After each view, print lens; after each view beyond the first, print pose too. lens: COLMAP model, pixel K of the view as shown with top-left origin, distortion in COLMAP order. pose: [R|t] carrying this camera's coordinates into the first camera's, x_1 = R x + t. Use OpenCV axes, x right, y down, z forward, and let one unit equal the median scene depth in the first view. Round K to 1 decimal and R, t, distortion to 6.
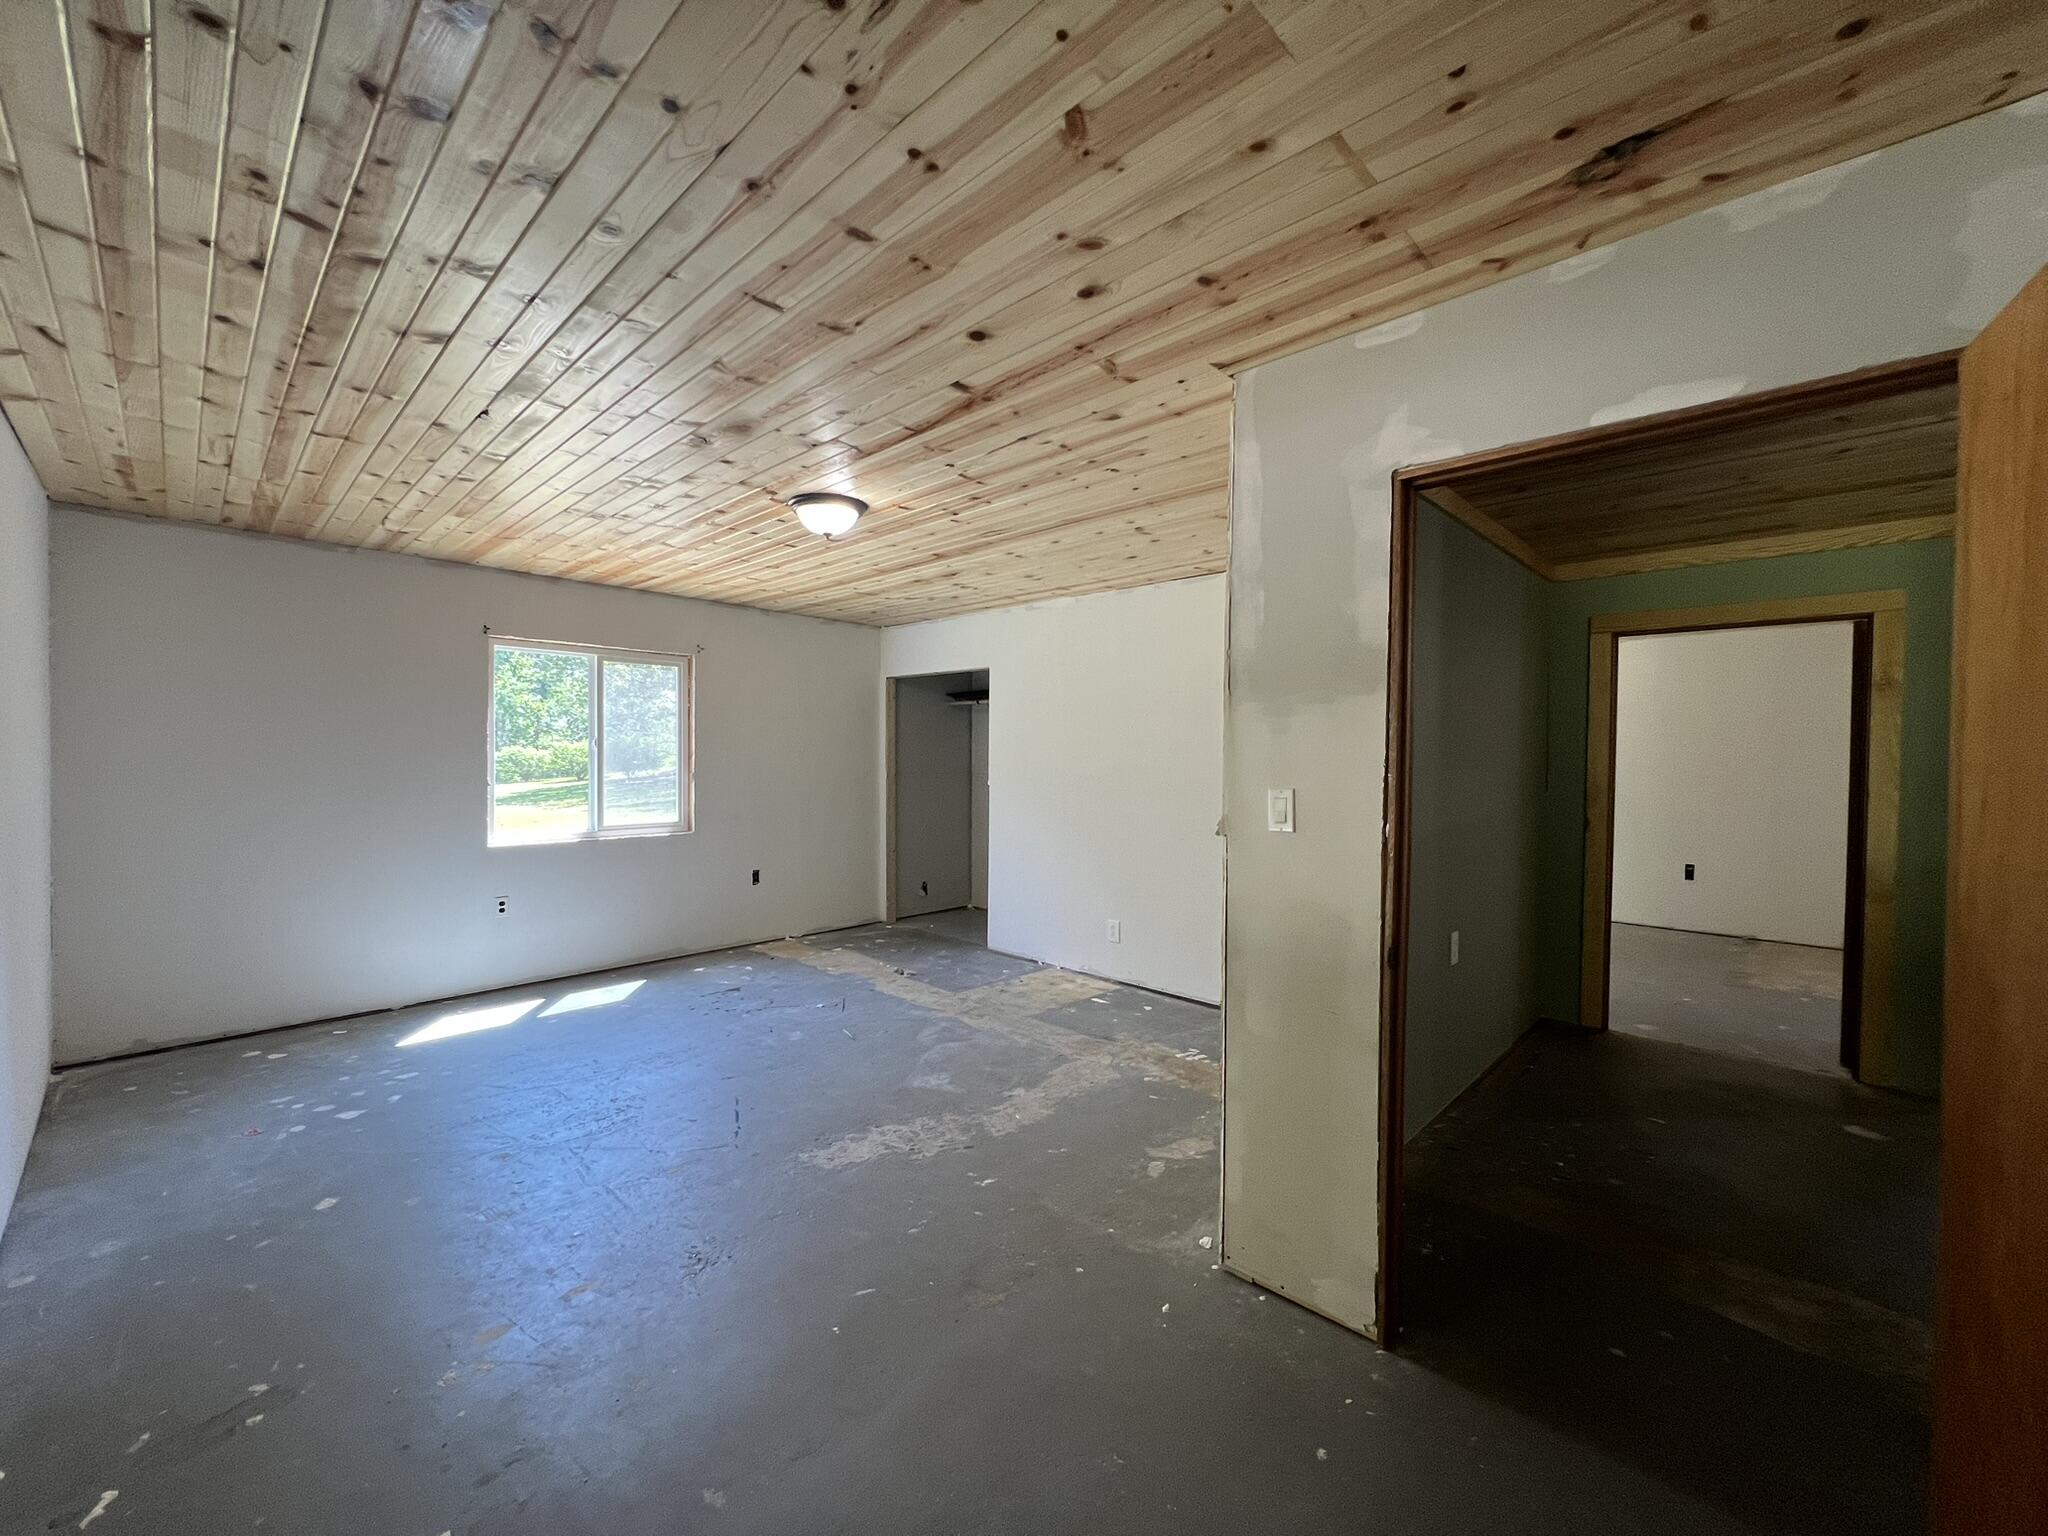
lens RADIAL K [[817.3, 0, 1023.9], [0, 817.3, 765.3], [0, 0, 1]] dist [-0.000420, 0.000680]
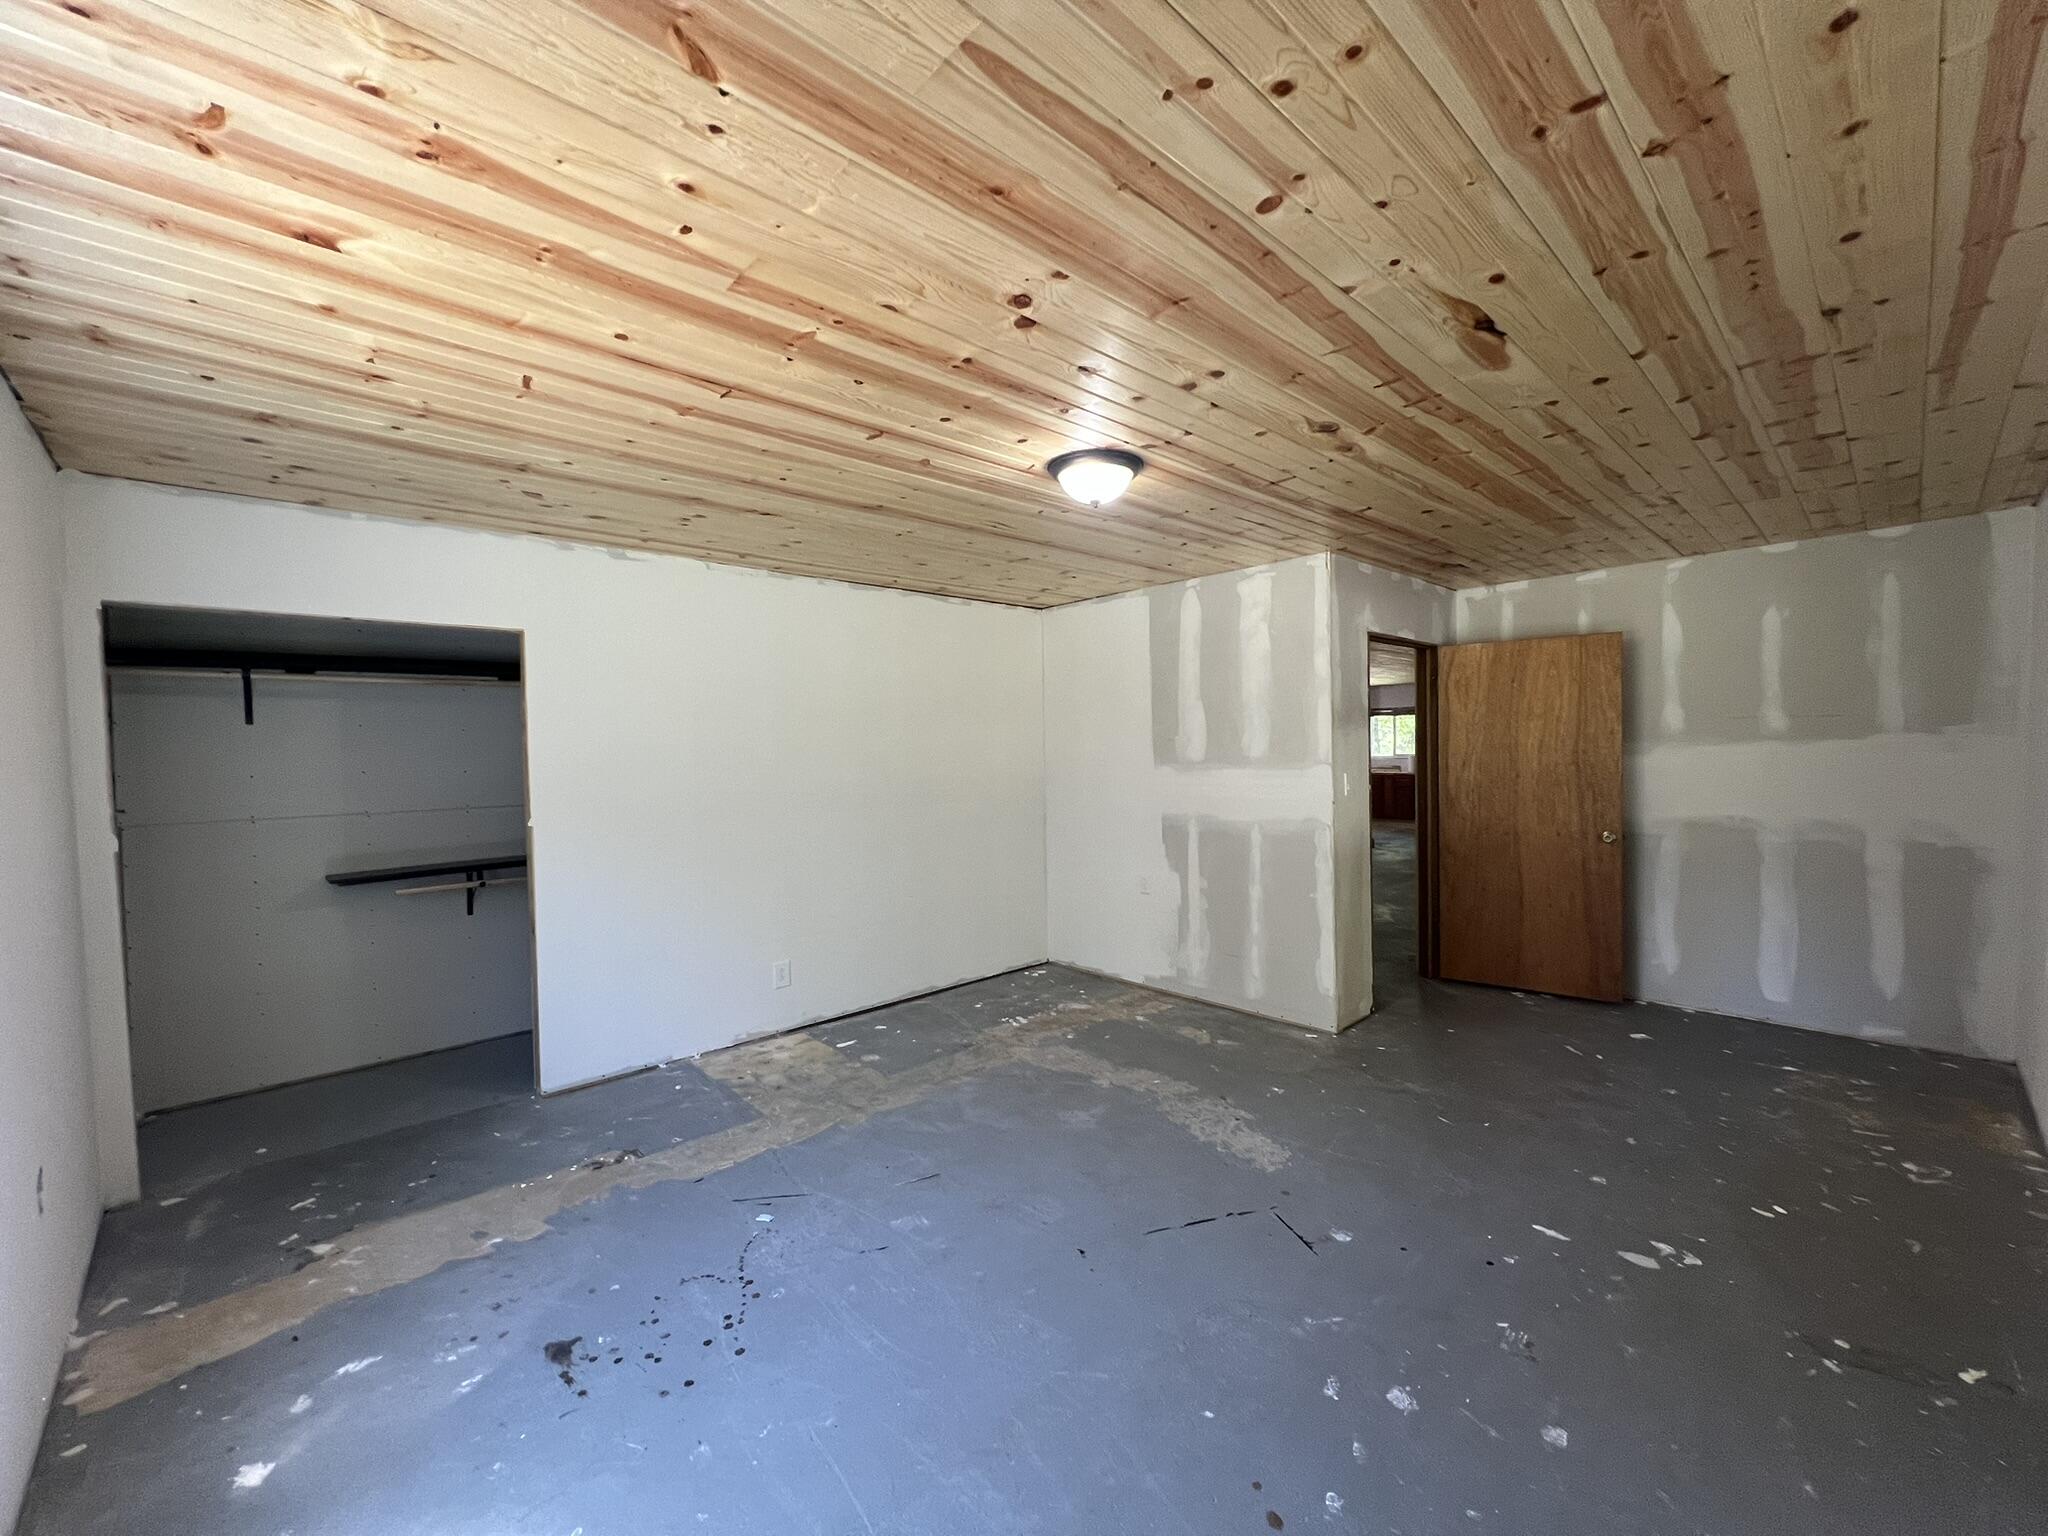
lens RADIAL K [[823.1, 0, 1024.0], [0, 823.1, 767.8], [0, 0, 1]] dist [-0.002044, -0.000242]
pose [[0.060609, -0.034419, 0.997568, -0.801252], [0.033818, 0.998902, 0.032410, -0.033780], [-0.997589, 0.031771, 0.061706, 0.771127]]
